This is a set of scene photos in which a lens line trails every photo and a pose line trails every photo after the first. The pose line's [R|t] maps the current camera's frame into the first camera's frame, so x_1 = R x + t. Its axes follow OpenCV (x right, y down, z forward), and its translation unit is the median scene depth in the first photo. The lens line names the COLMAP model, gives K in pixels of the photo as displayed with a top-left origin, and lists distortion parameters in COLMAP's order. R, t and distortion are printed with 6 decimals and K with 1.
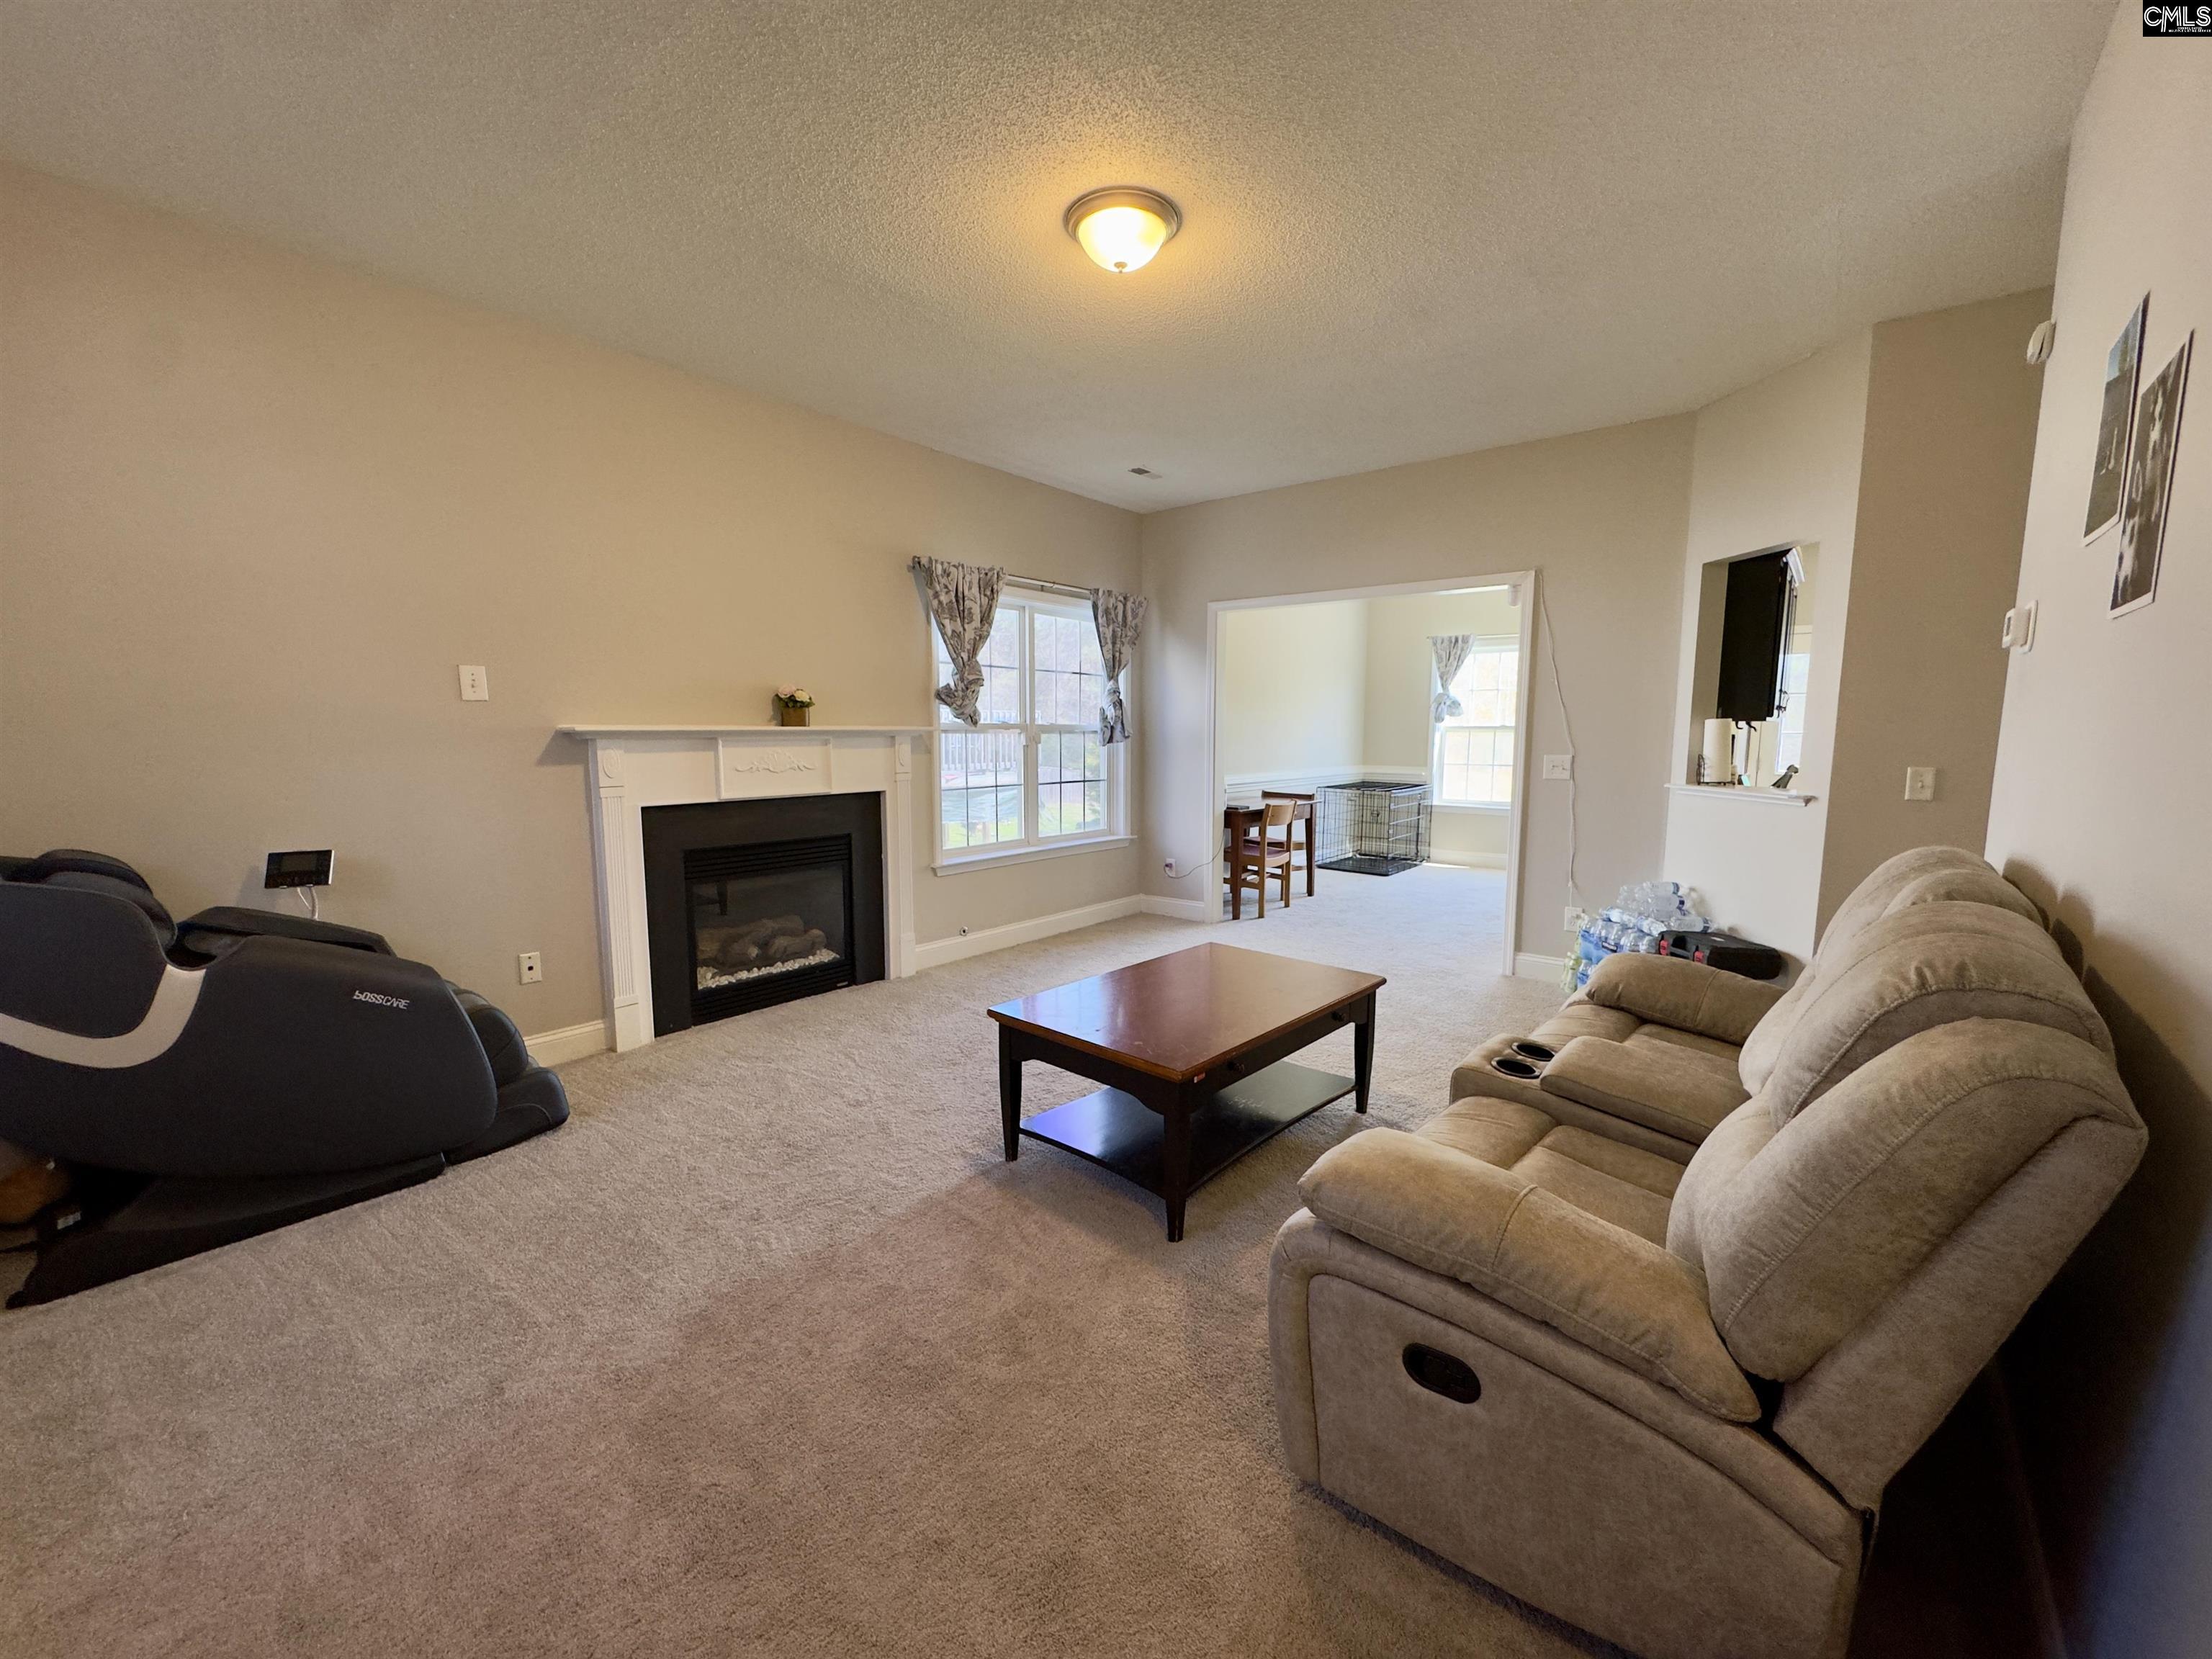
lens RADIAL K [[878.9, 0, 1102.5], [0, 878.9, 828.8], [0, 0, 1]] dist [-0.000514, -0.000005]
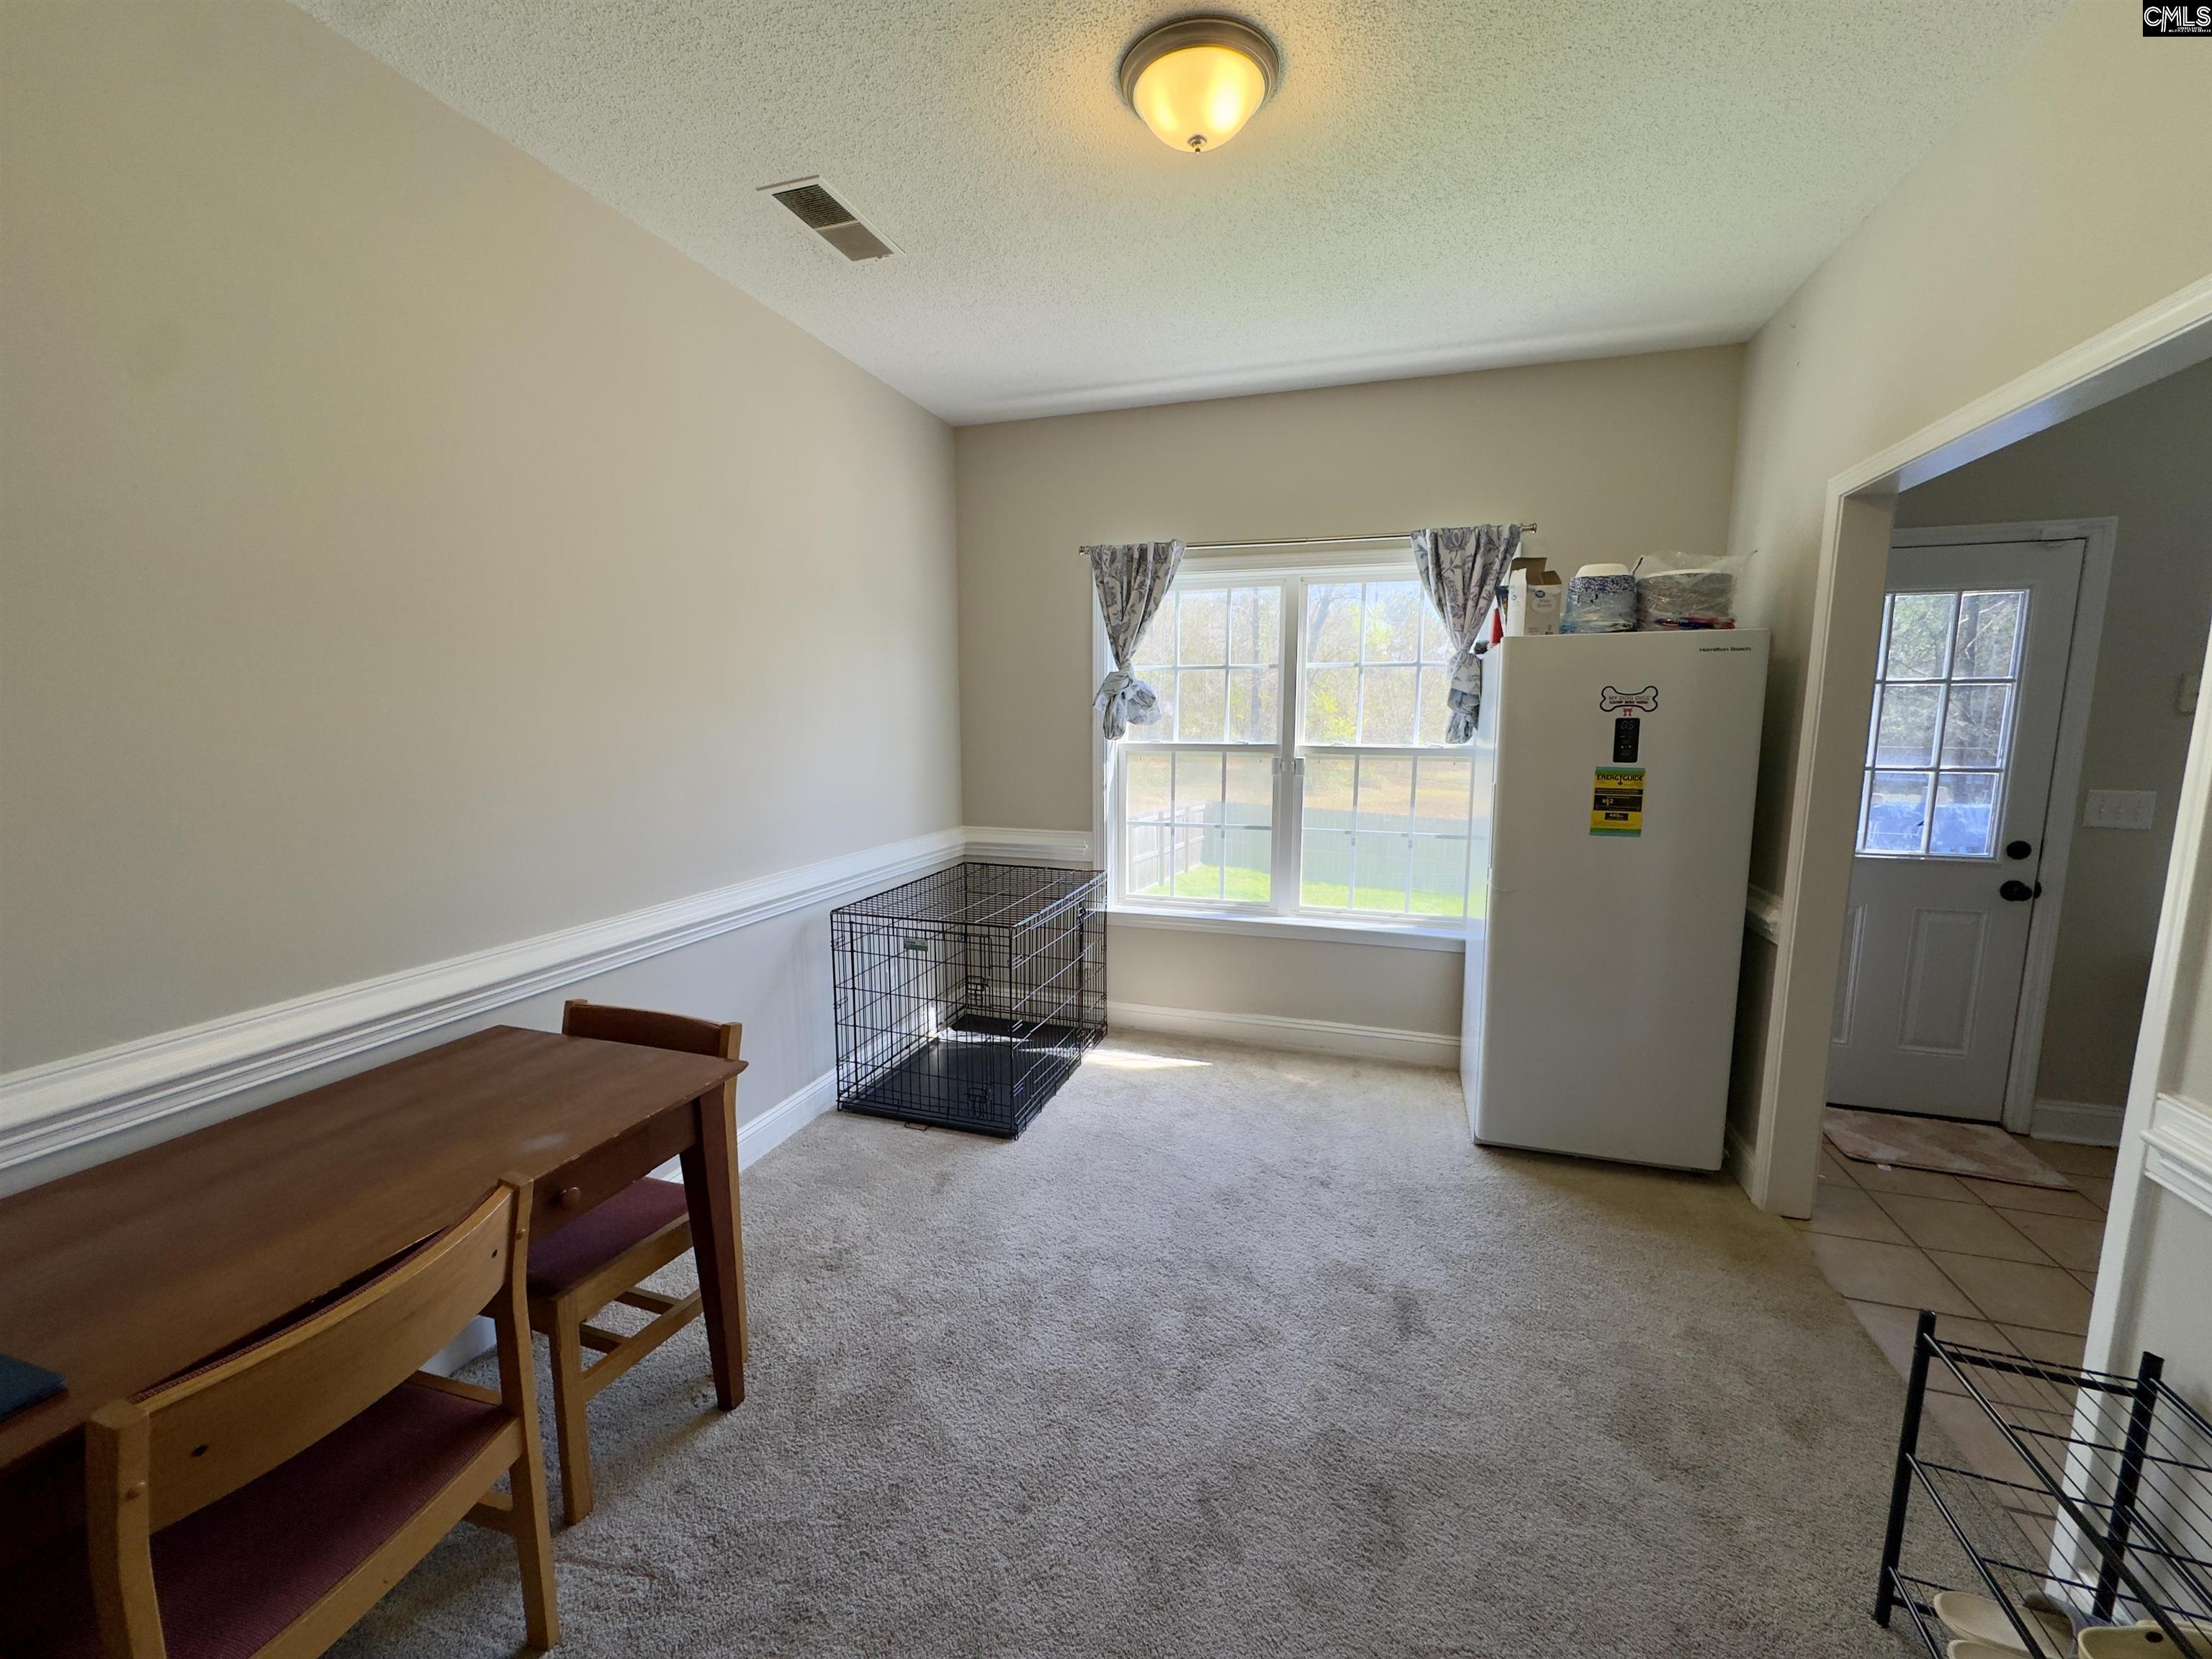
lens RADIAL K [[878.9, 0, 1105.2], [0, 878.9, 826.1], [0, 0, 1]] dist [-0.000514, -0.000005]
pose [[0.916748, -0.058433, 0.395170, 0.196293], [0.050451, 0.998259, 0.030570, -0.089517], [-0.396268, -0.008088, 0.918099, 0.582589]]
